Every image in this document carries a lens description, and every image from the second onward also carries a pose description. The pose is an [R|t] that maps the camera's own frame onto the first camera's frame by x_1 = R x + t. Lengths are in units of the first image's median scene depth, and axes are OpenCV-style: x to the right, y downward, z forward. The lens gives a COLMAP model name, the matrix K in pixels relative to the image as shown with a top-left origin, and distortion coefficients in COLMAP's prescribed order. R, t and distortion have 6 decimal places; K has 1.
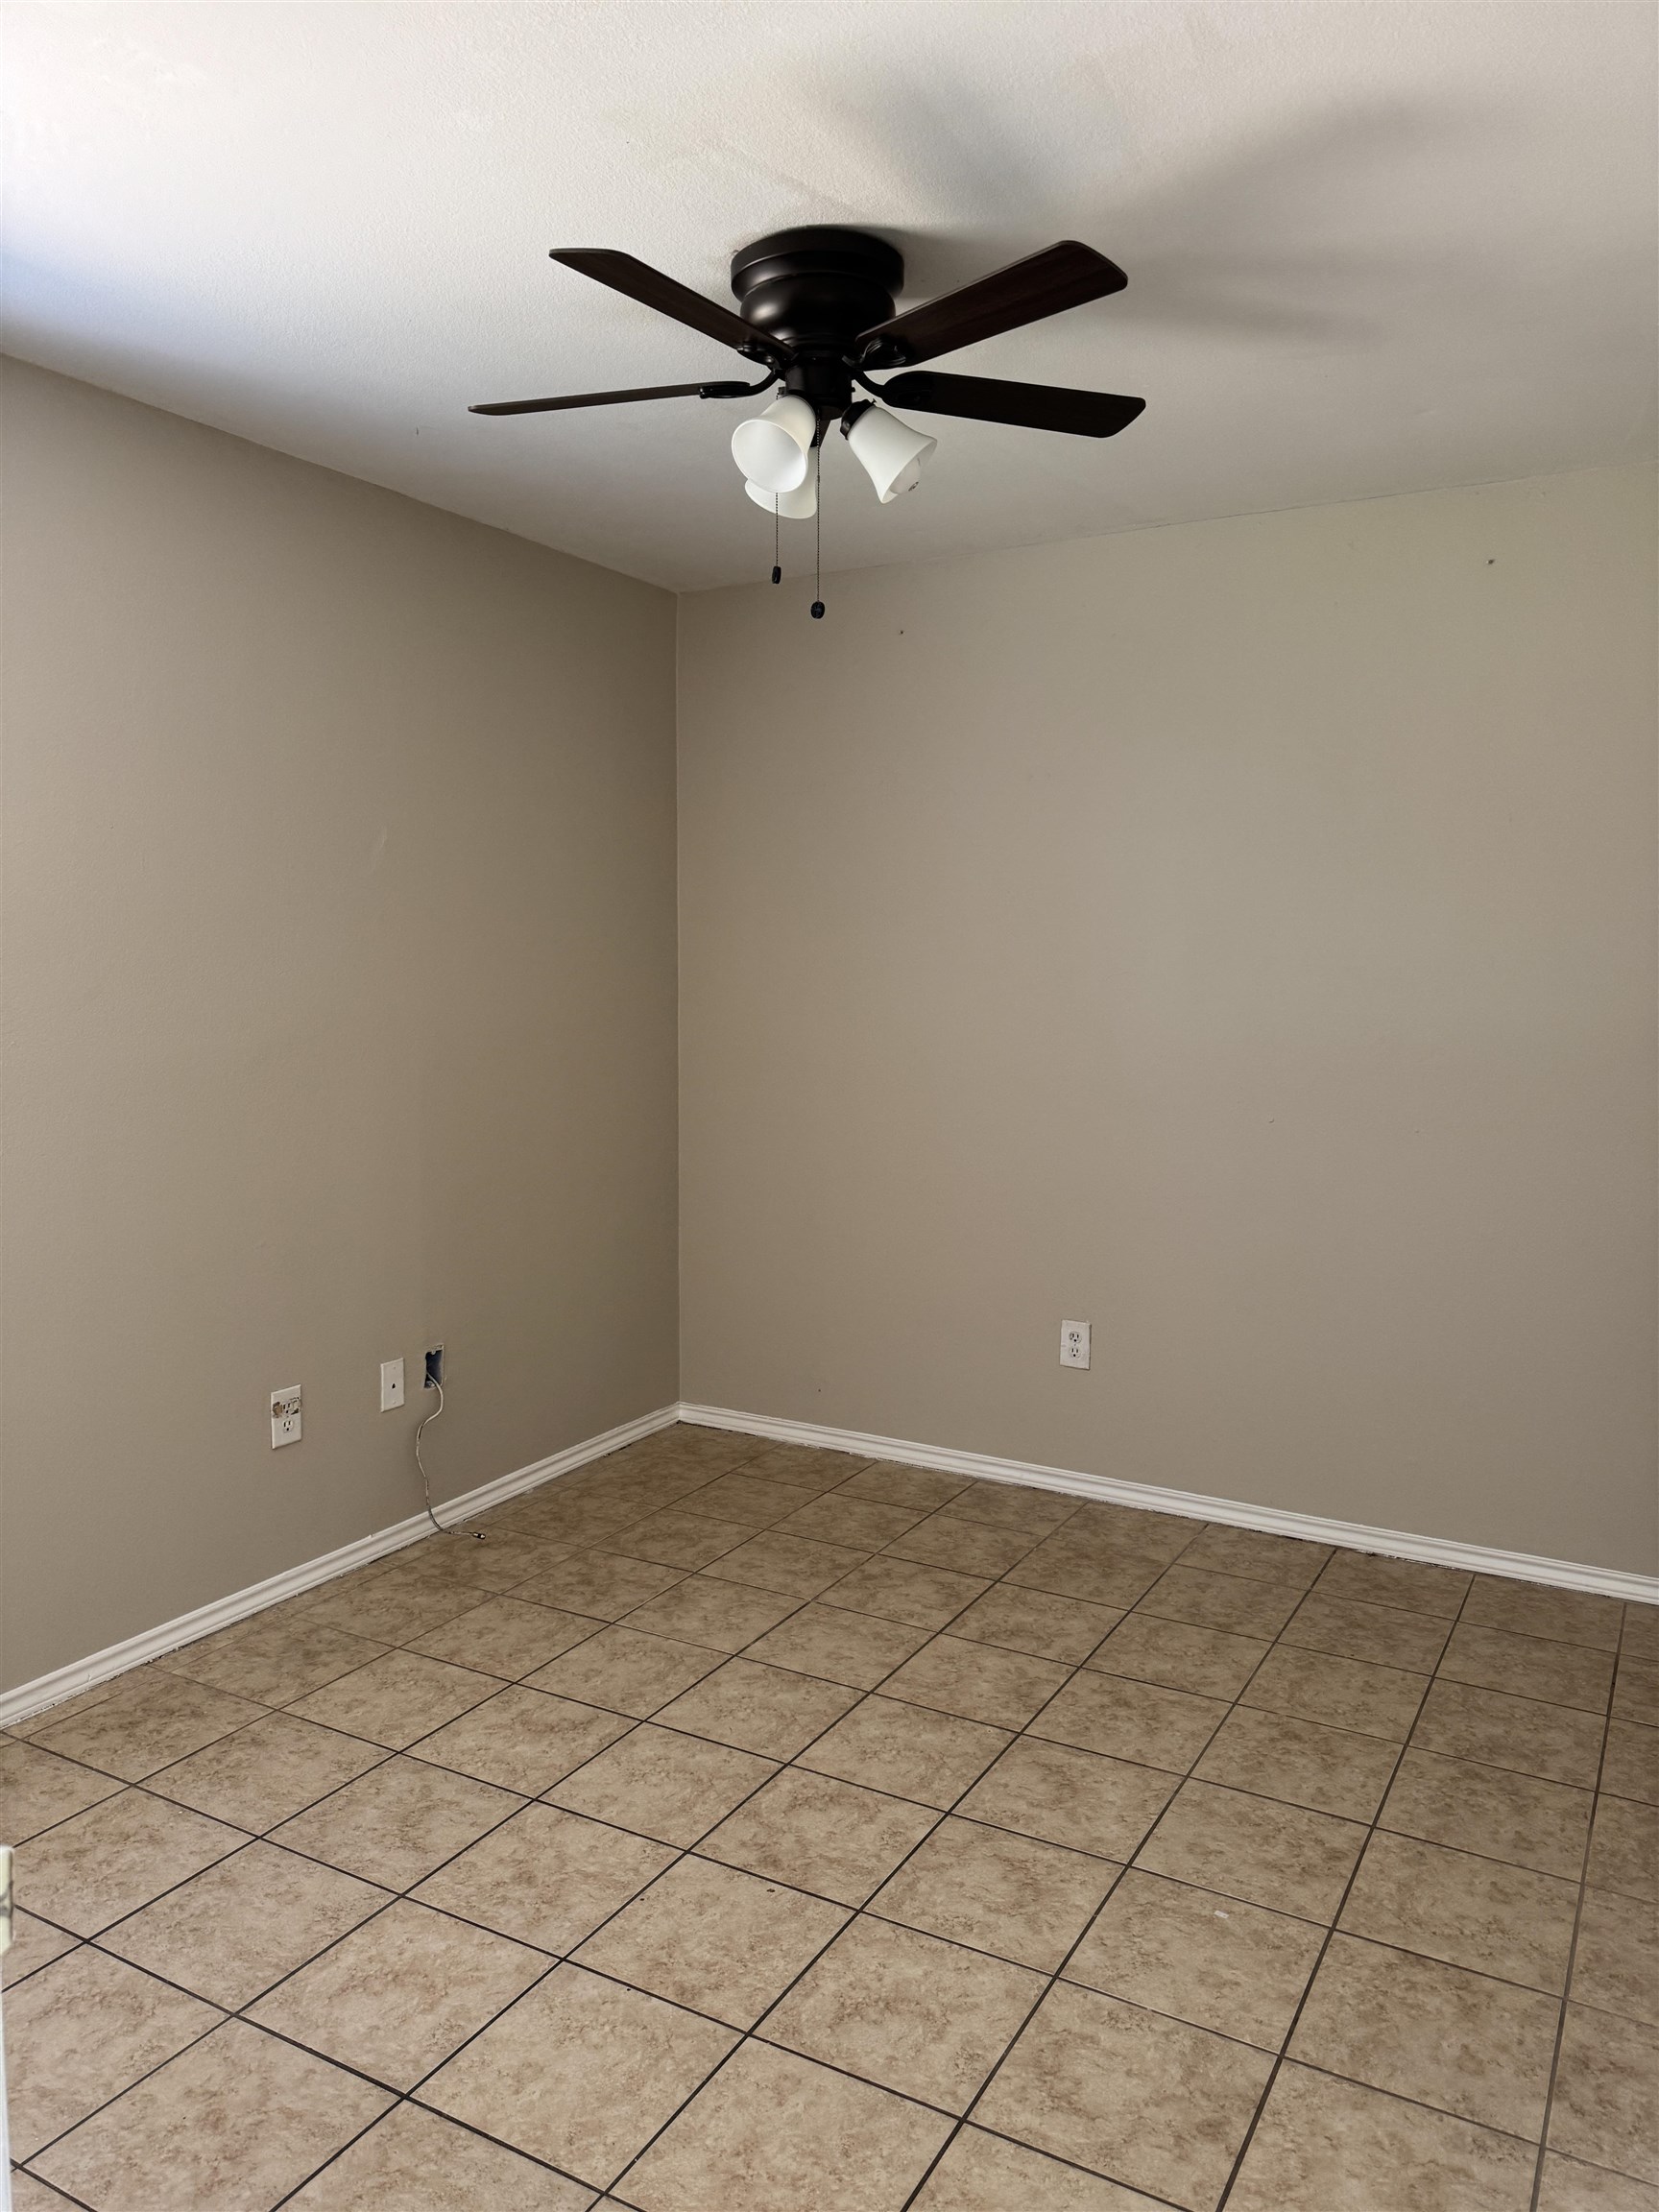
lens RADIAL K [[1572.9, 0, 828.6], [0, 1572.9, 1104.5], [0, 0, 1]] dist [0.002996, -0.000318]
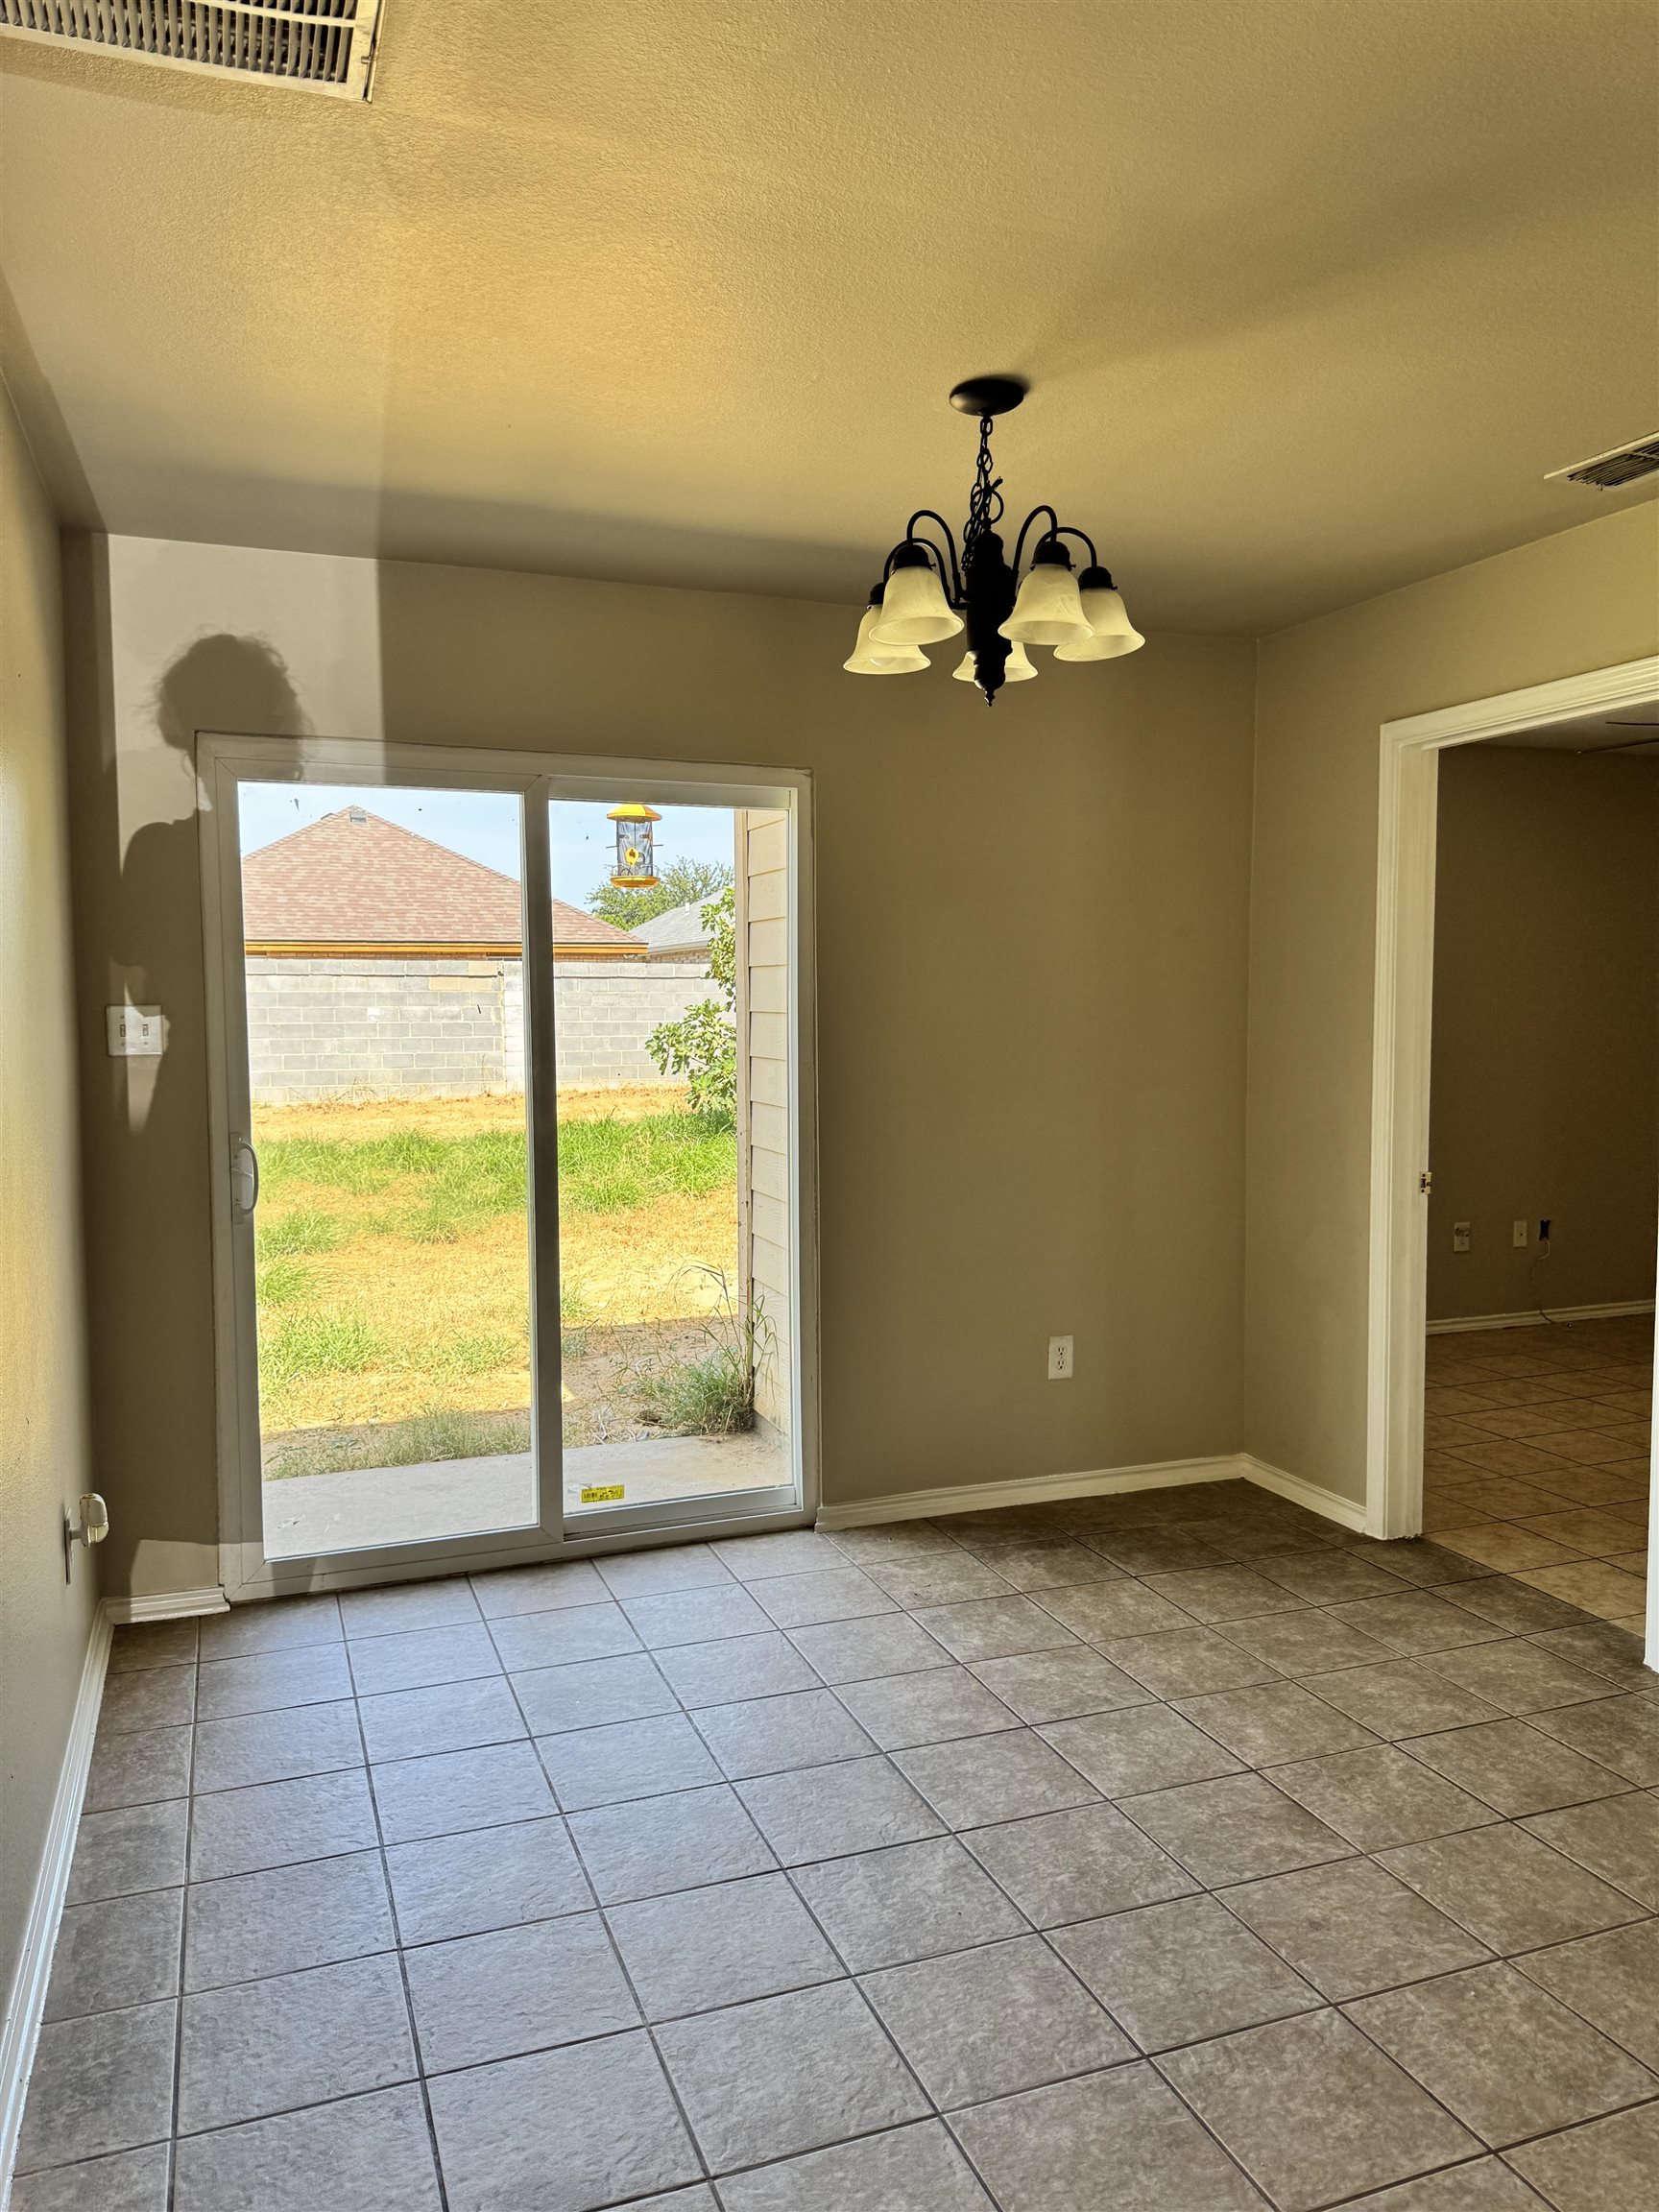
lens RADIAL K [[1572.9, 0, 829.1], [0, 1572.9, 1104.6], [0, 0, 1]] dist [0.002996, -0.000318]
pose [[0.763545, 0.020342, -0.645435, 0.310917], [-0.044790, 0.998765, -0.021508, 0.110646], [0.644200, 0.045331, 0.763513, -0.999960]]
